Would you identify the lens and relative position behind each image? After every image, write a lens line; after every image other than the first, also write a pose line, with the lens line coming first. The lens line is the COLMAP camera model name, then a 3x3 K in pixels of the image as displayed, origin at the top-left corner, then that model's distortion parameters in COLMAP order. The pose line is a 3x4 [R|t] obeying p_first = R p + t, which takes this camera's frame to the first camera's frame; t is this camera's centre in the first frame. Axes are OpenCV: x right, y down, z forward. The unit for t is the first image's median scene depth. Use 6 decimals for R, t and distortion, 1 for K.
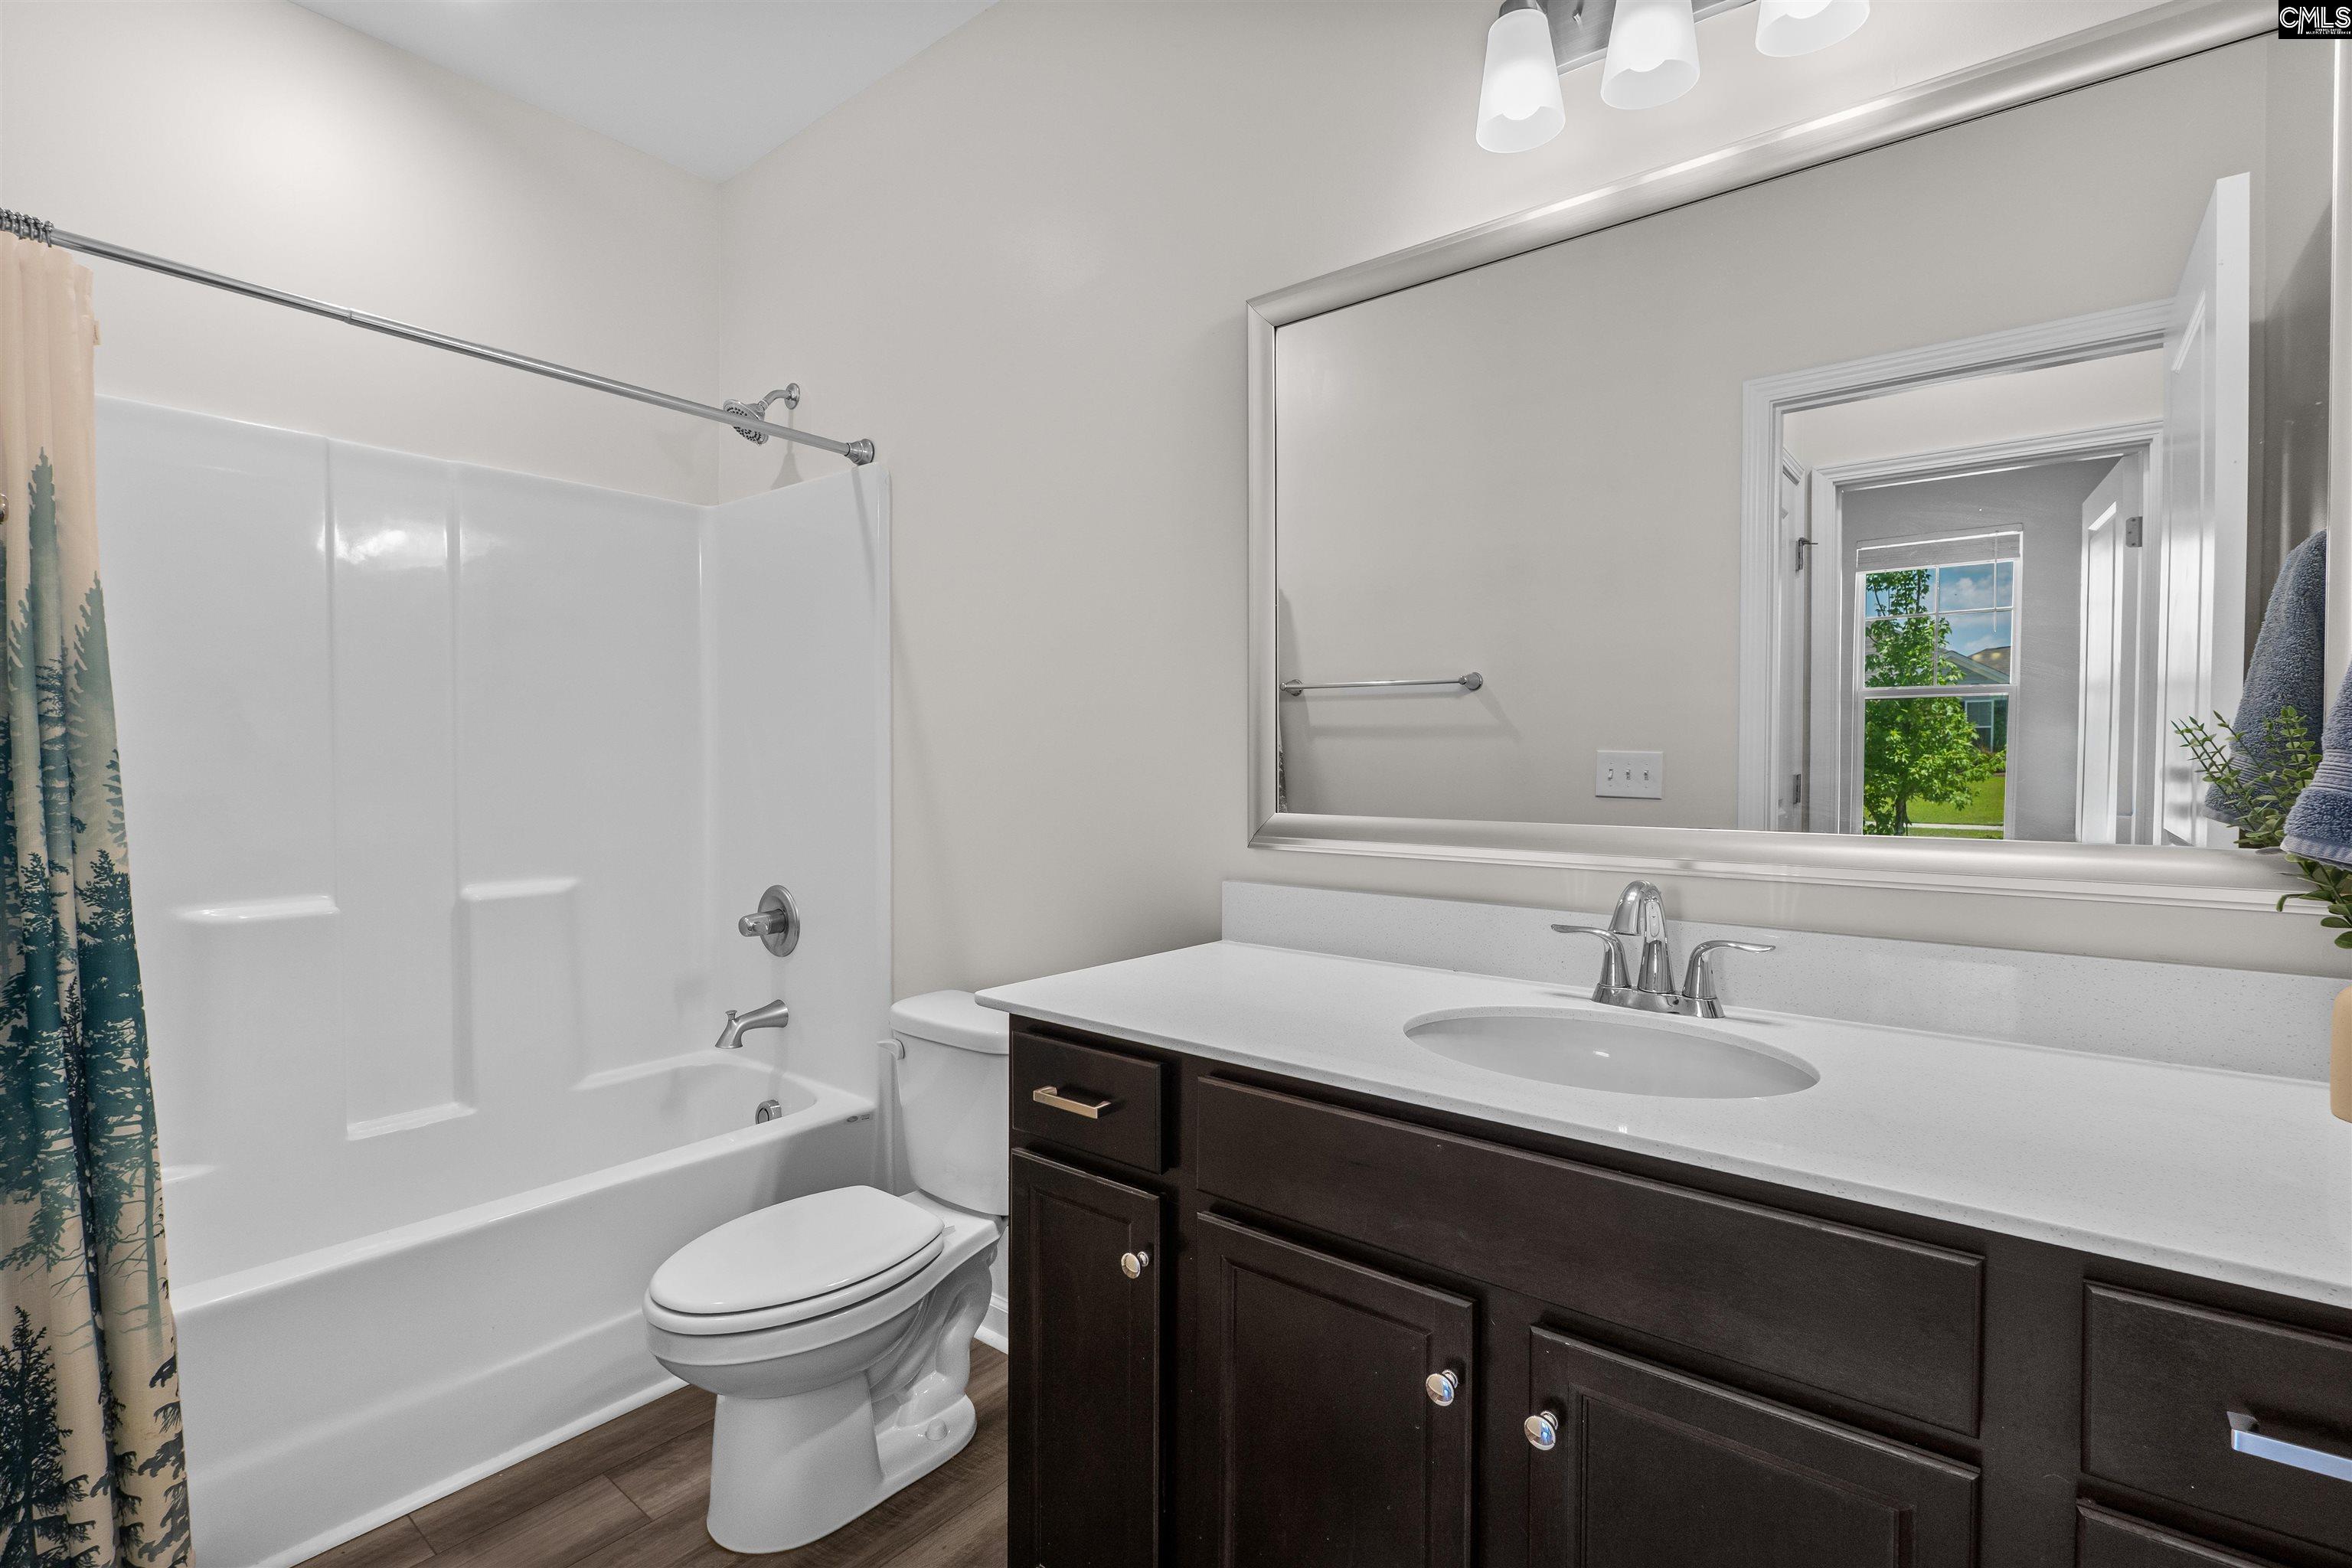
lens RADIAL K [[1087.5, 0, 1173.1], [0, 1087.5, 781.0], [0, 0, 1]] dist [-0.003041, -0.000536]
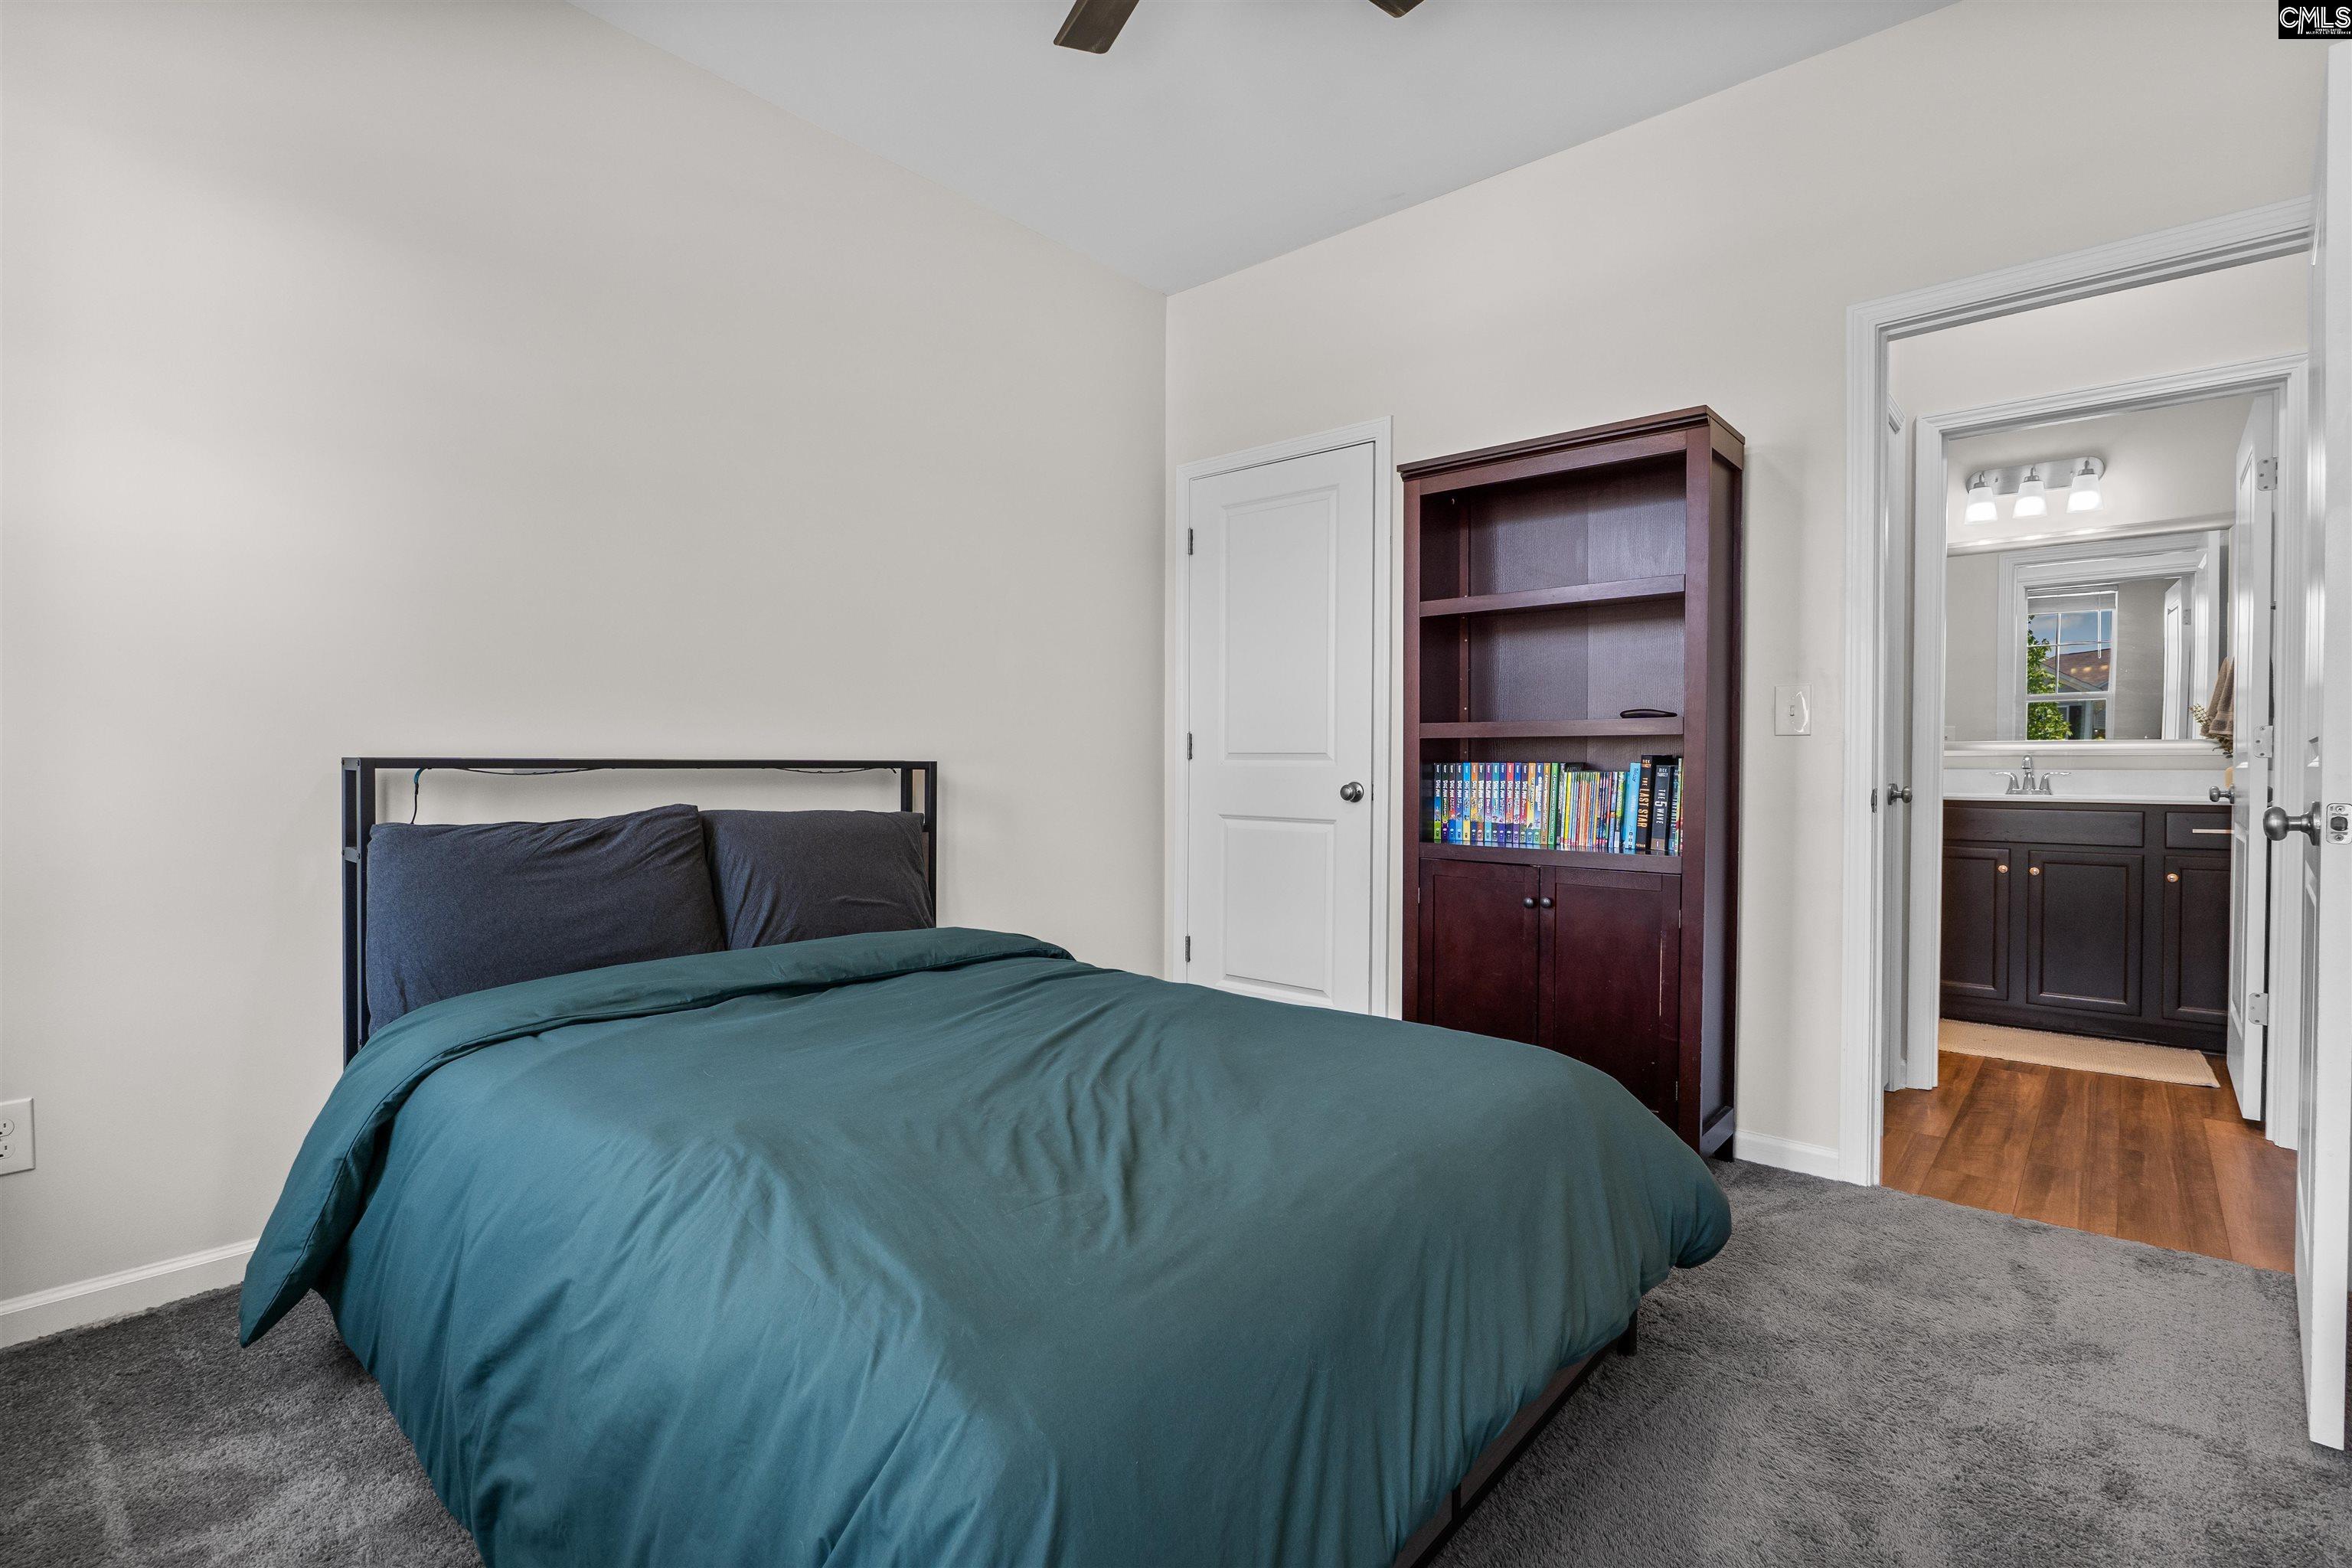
lens RADIAL K [[1087.5, 0, 1173.1], [0, 1087.5, 781.0], [0, 0, 1]] dist [-0.003041, -0.000536]
pose [[0.999223, 0.001826, -0.039372, -1.738100], [-0.002104, 0.999973, -0.007039, 0.175374], [0.039358, 0.007116, 0.999200, -2.052692]]
